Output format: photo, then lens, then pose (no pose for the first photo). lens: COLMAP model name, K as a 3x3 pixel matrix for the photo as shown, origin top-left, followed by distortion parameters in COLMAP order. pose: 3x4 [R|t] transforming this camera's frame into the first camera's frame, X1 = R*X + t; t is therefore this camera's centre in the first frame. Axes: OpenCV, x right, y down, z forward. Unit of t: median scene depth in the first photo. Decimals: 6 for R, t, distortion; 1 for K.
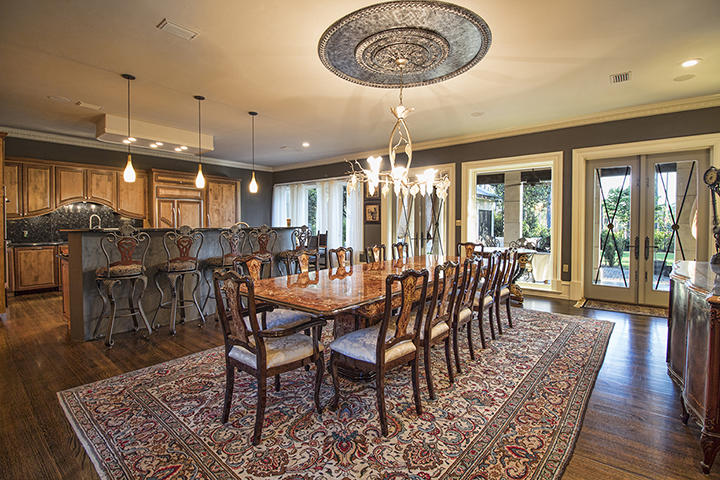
lens RADIAL K [[337.1, 0, 358.6], [0, 337.1, 205.2], [0, 0, 1]] dist [-0.001921, -0.000107]
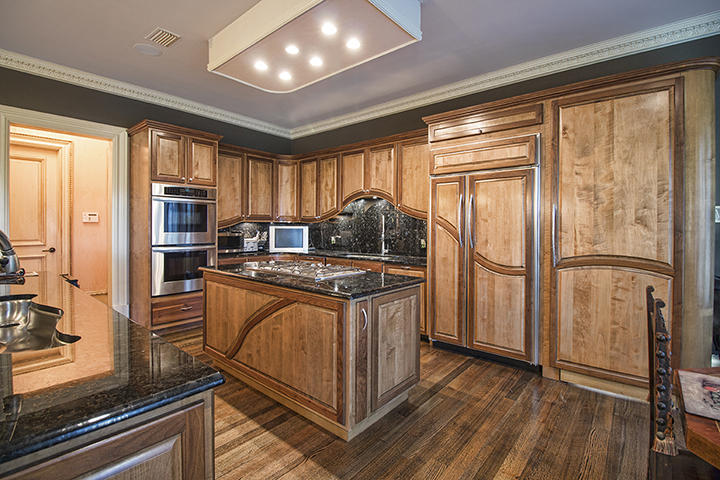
lens RADIAL K [[335.3, 0, 362.7], [0, 335.3, 230.5], [0, 0, 1]] dist [-0.014071, -0.000533]
pose [[0.007286, 0.010160, -0.999922, -0.129253], [0.045827, 0.998894, 0.010483, 0.049603], [0.998923, -0.045900, 0.006812, 0.962225]]
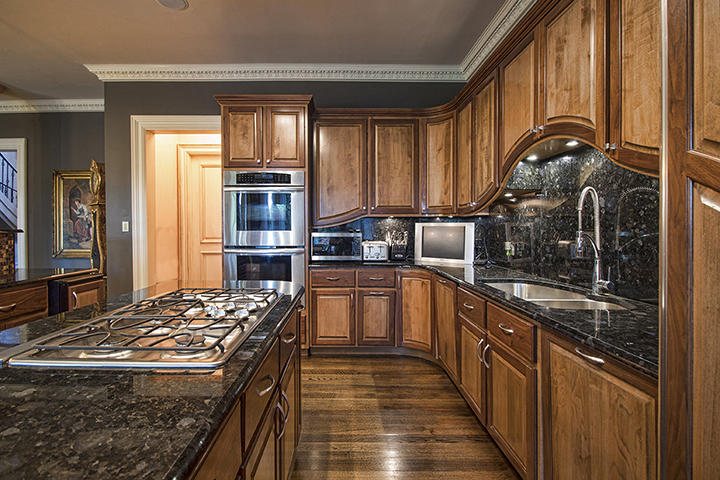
lens RADIAL K [[342.7, 0, 360.0], [0, 342.7, 240.0], [0, 0, 1]] dist [-0.017969, -0.000587]
pose [[-0.758863, 0.020283, -0.650934, -0.505660], [0.031735, 0.999479, -0.005852, 0.063532], [0.650476, -0.025098, -0.759112, 1.089254]]
